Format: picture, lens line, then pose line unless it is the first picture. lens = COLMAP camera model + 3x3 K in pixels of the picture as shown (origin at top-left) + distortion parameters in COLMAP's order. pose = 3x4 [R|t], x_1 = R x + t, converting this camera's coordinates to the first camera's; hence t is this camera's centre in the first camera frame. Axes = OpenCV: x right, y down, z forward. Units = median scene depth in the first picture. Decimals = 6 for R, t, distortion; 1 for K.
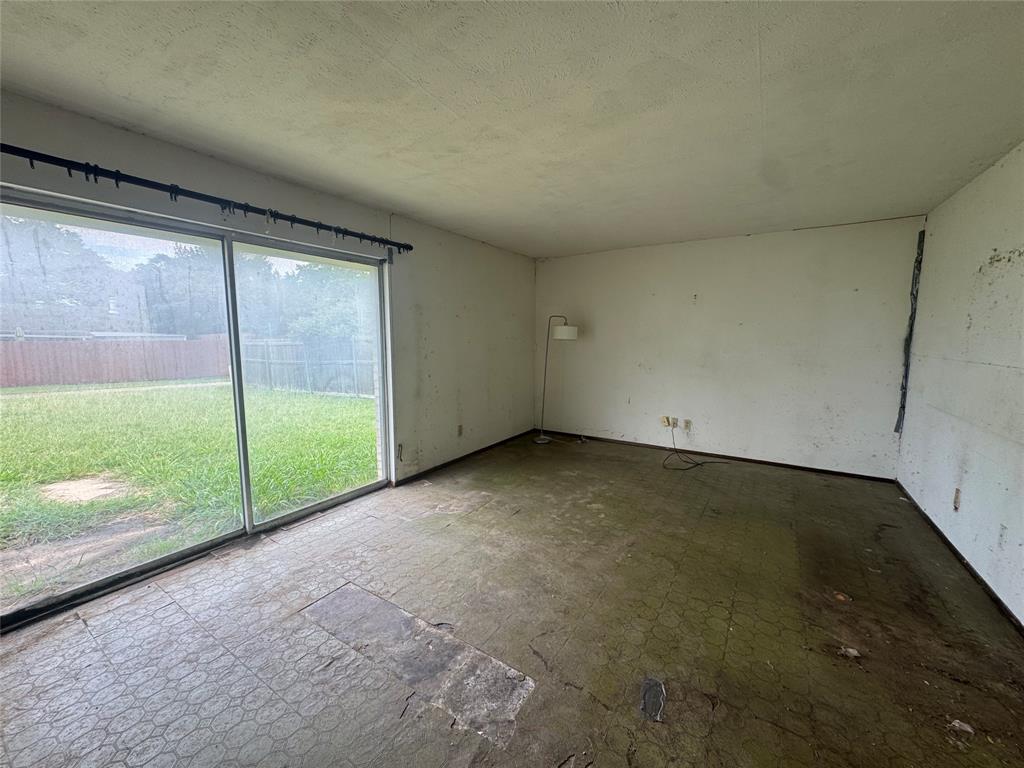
lens RADIAL K [[408.9, 0, 508.9], [0, 408.9, 386.8], [0, 0, 1]] dist [-0.000973, 0.000031]
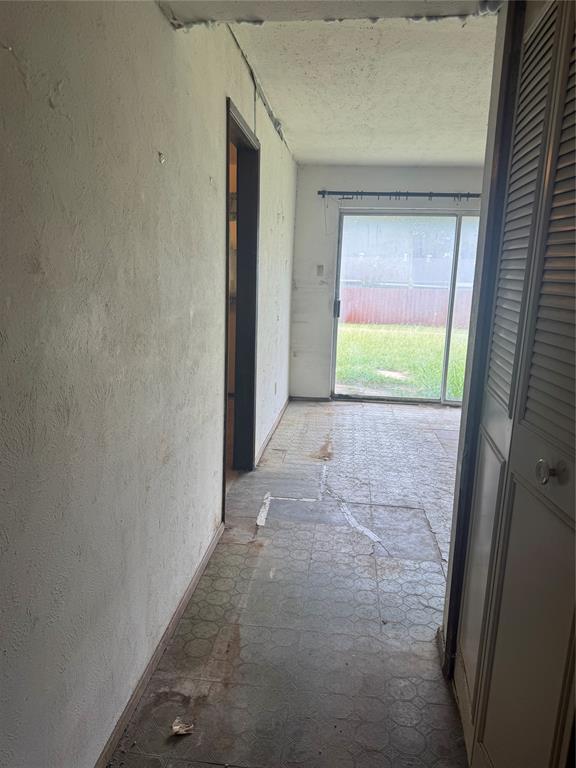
lens RADIAL K [[538.8, 0, 287.0], [0, 538.8, 385.2], [0, 0, 1]] dist [0.004600, -0.015672]
pose [[0.450004, 0.177210, -0.875268, 1.277467], [-0.132934, 0.982486, 0.130572, 0.138132], [0.883077, 0.057595, 0.465679, -0.708082]]
